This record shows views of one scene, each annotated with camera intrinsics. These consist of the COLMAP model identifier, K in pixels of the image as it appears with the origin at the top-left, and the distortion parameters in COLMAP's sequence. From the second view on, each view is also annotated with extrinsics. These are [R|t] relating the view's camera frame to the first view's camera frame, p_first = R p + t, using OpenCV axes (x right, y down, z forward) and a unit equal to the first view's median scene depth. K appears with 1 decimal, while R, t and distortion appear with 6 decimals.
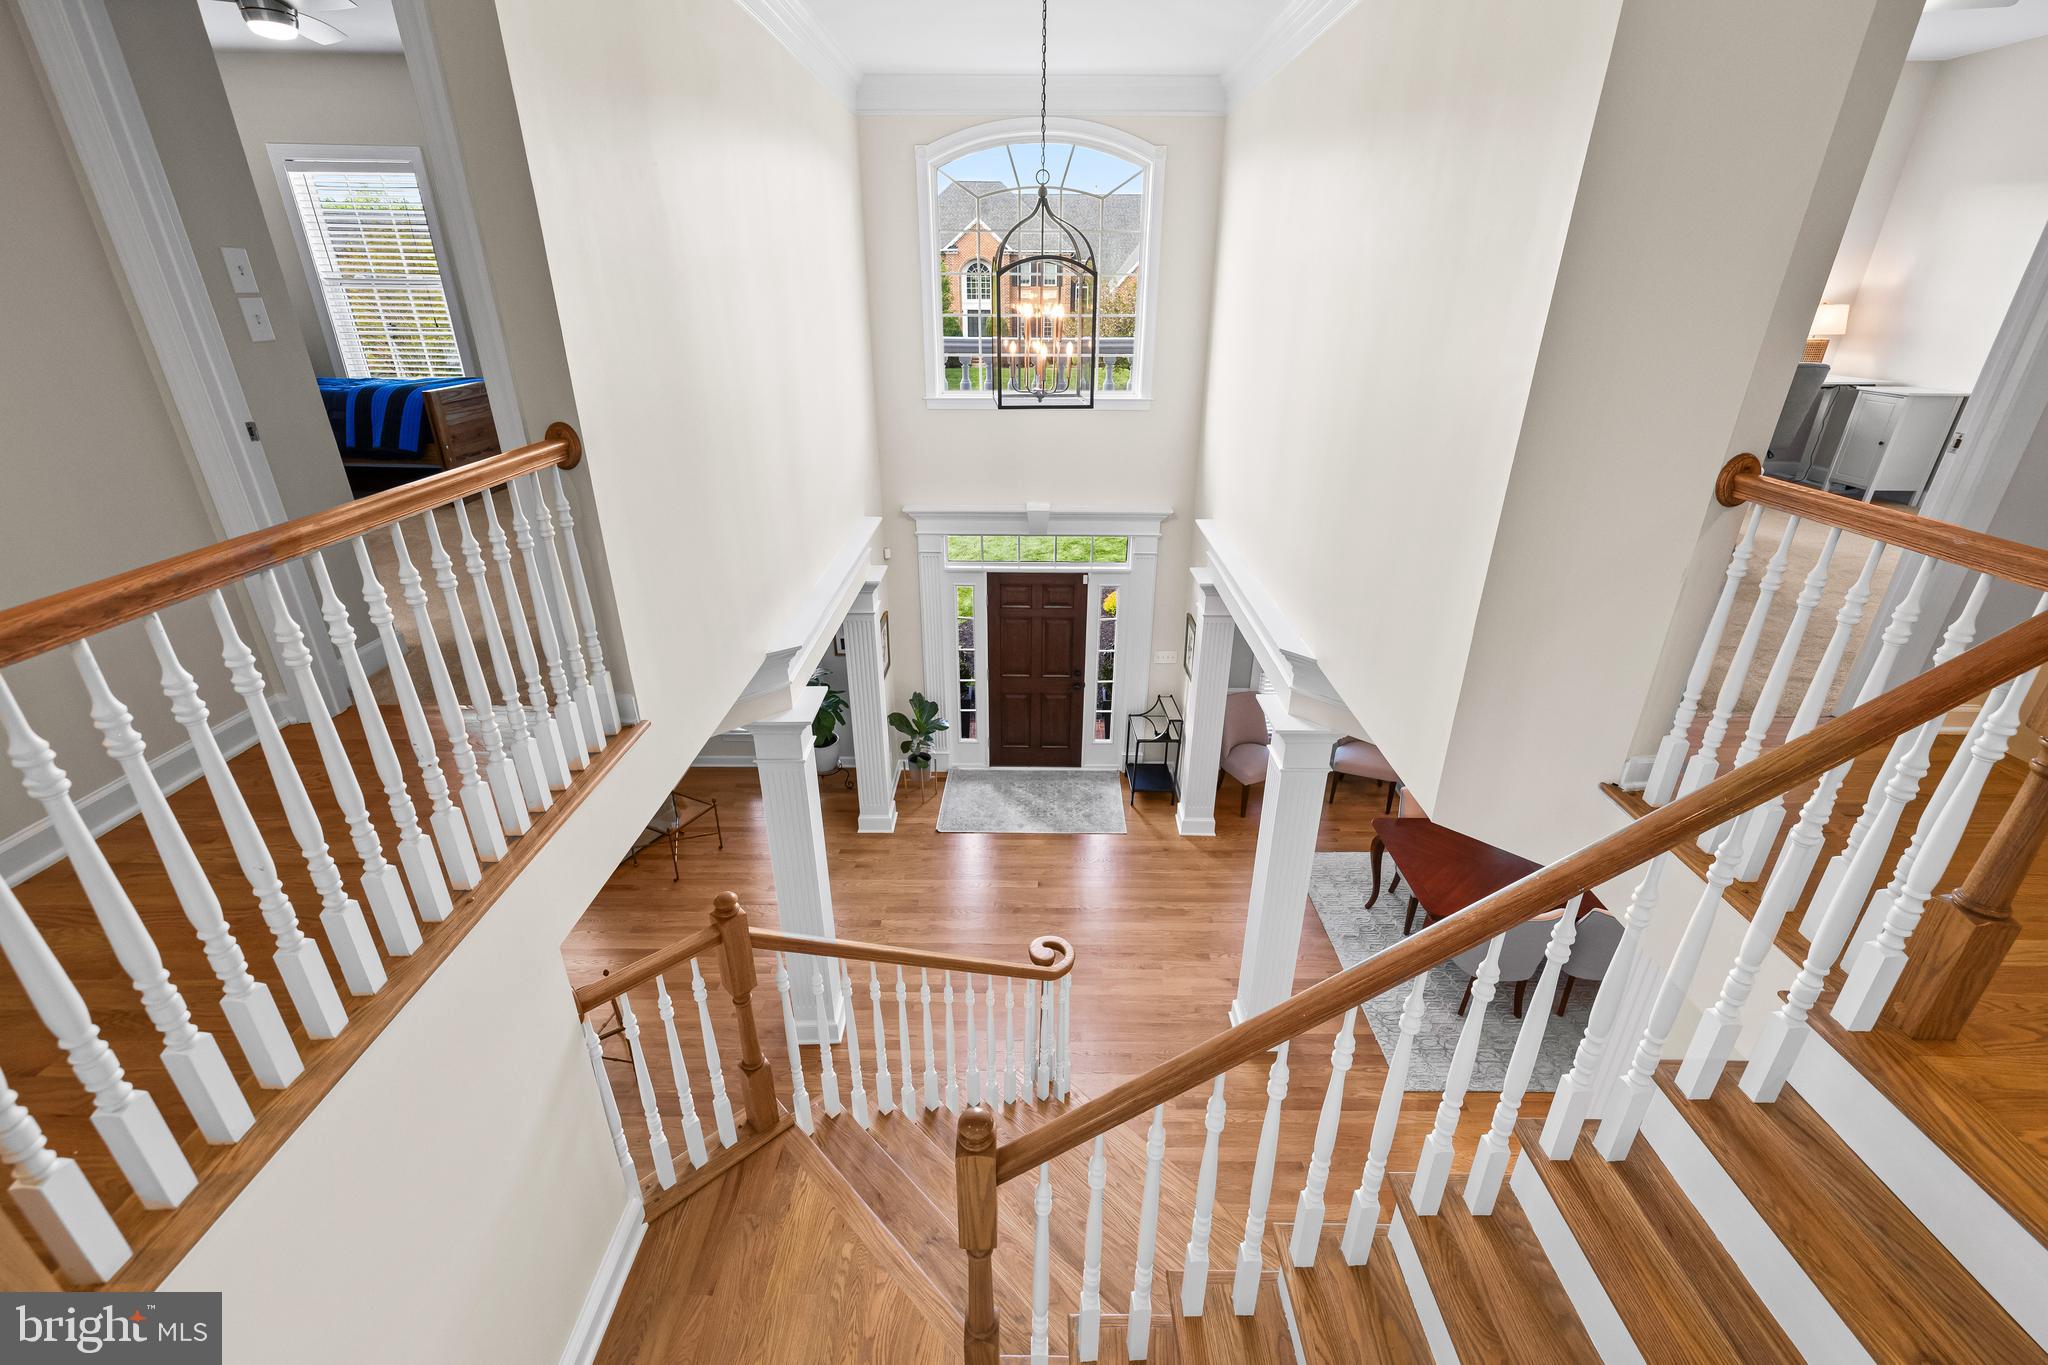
lens RADIAL K [[873.0, 0, 1033.9], [0, 873.0, 680.0], [0, 0, 1]] dist [0.003963, 0.000382]
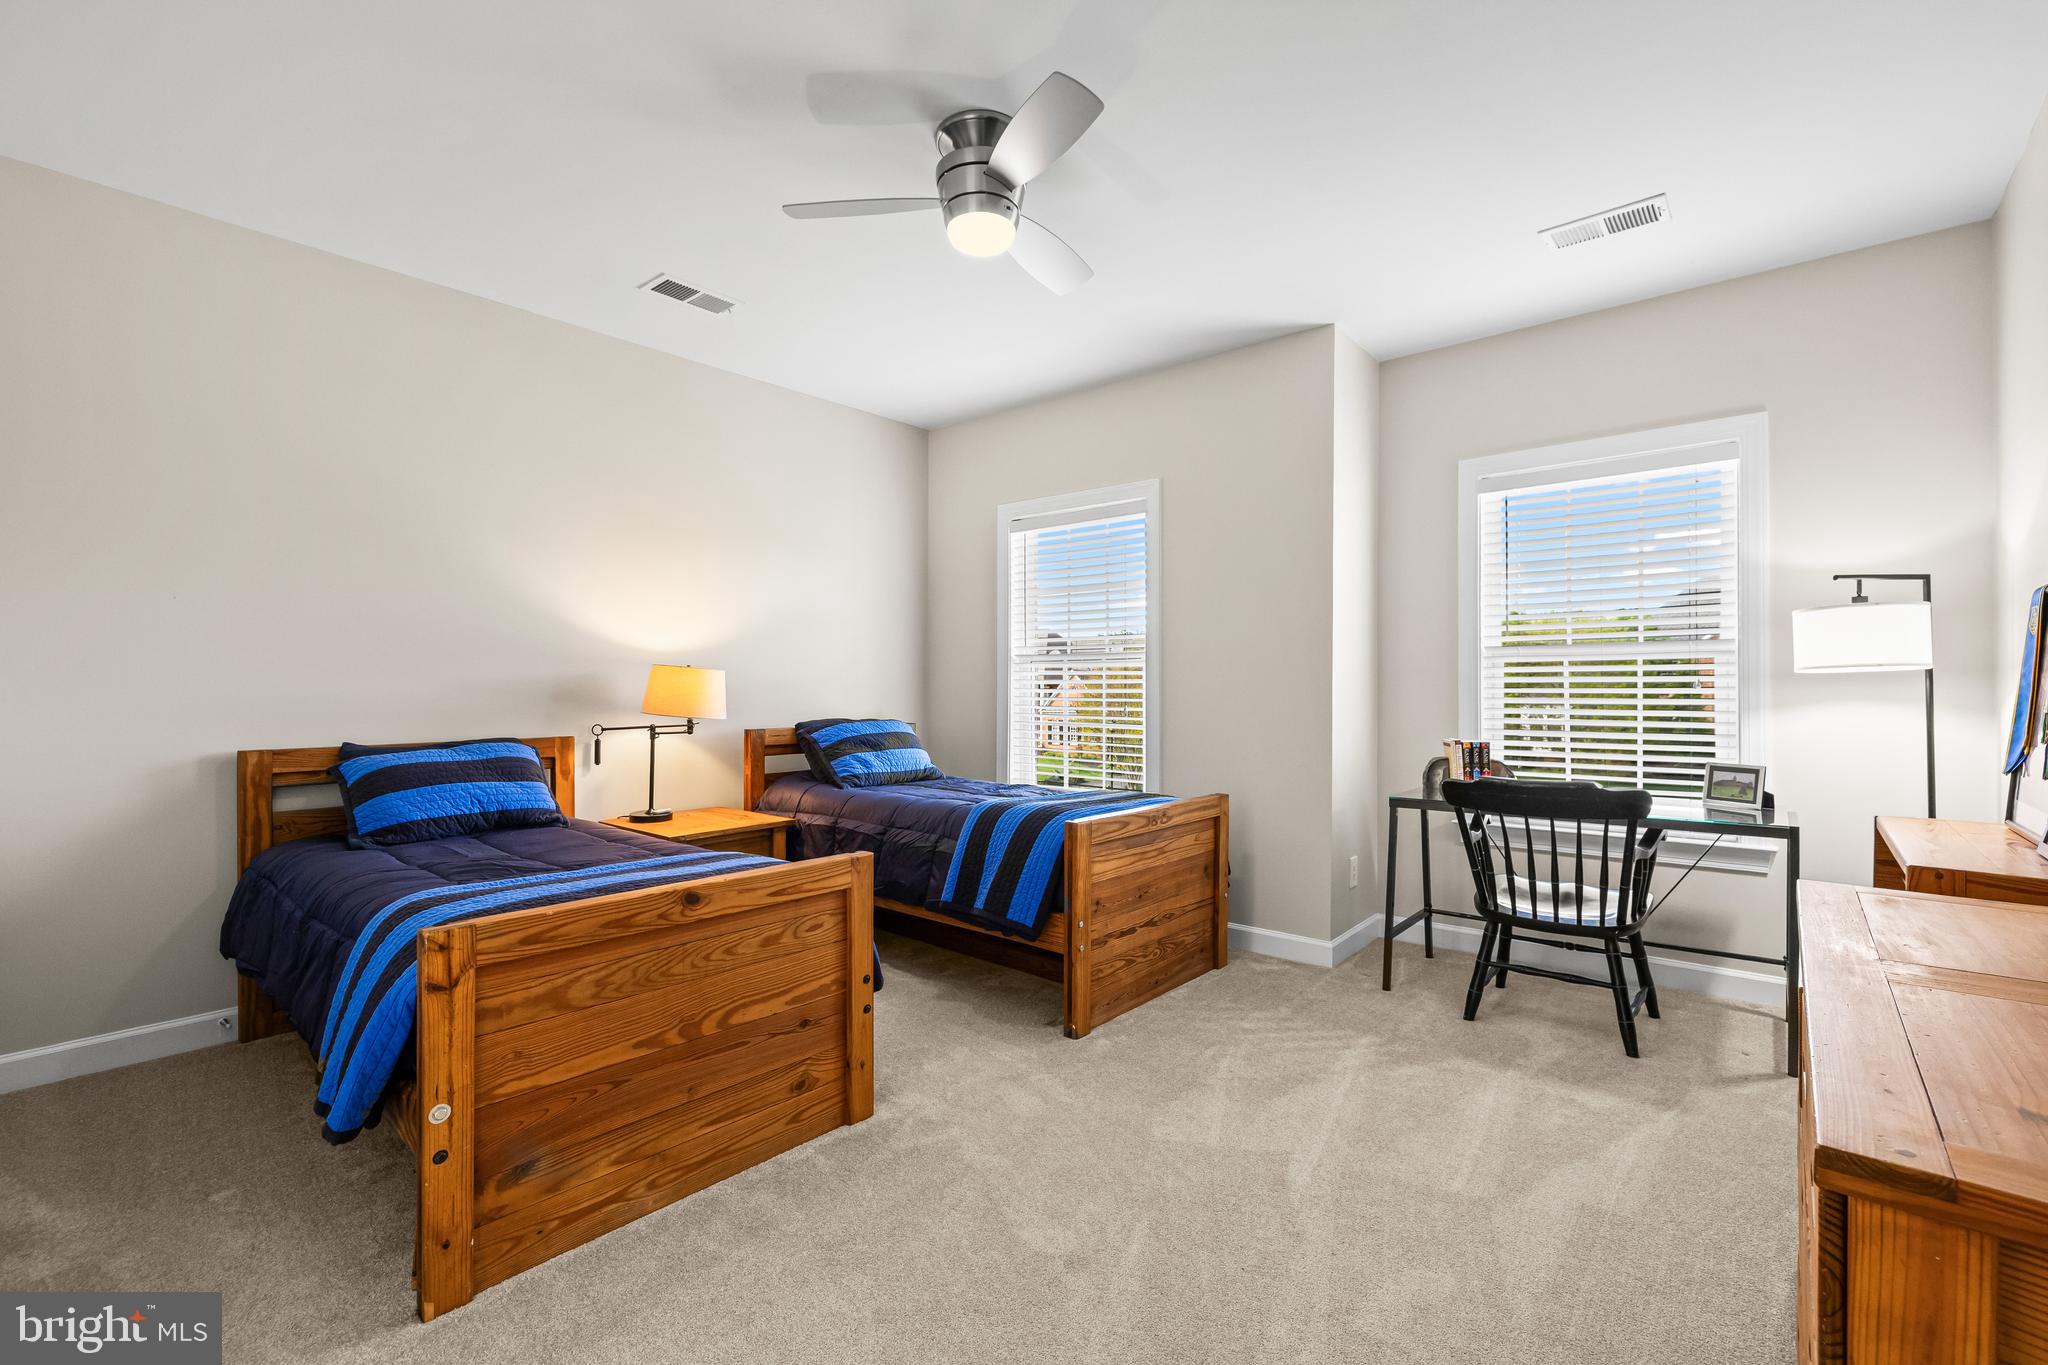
lens RADIAL K [[873.0, 0, 1037.5], [0, 873.0, 687.2], [0, 0, 1]] dist [0.003963, 0.000382]
pose [[0.771867, -0.004306, -0.635770, -0.345040], [-0.260866, 0.909782, -0.322871, -0.212390], [0.579802, 0.415064, 0.701107, 0.539362]]
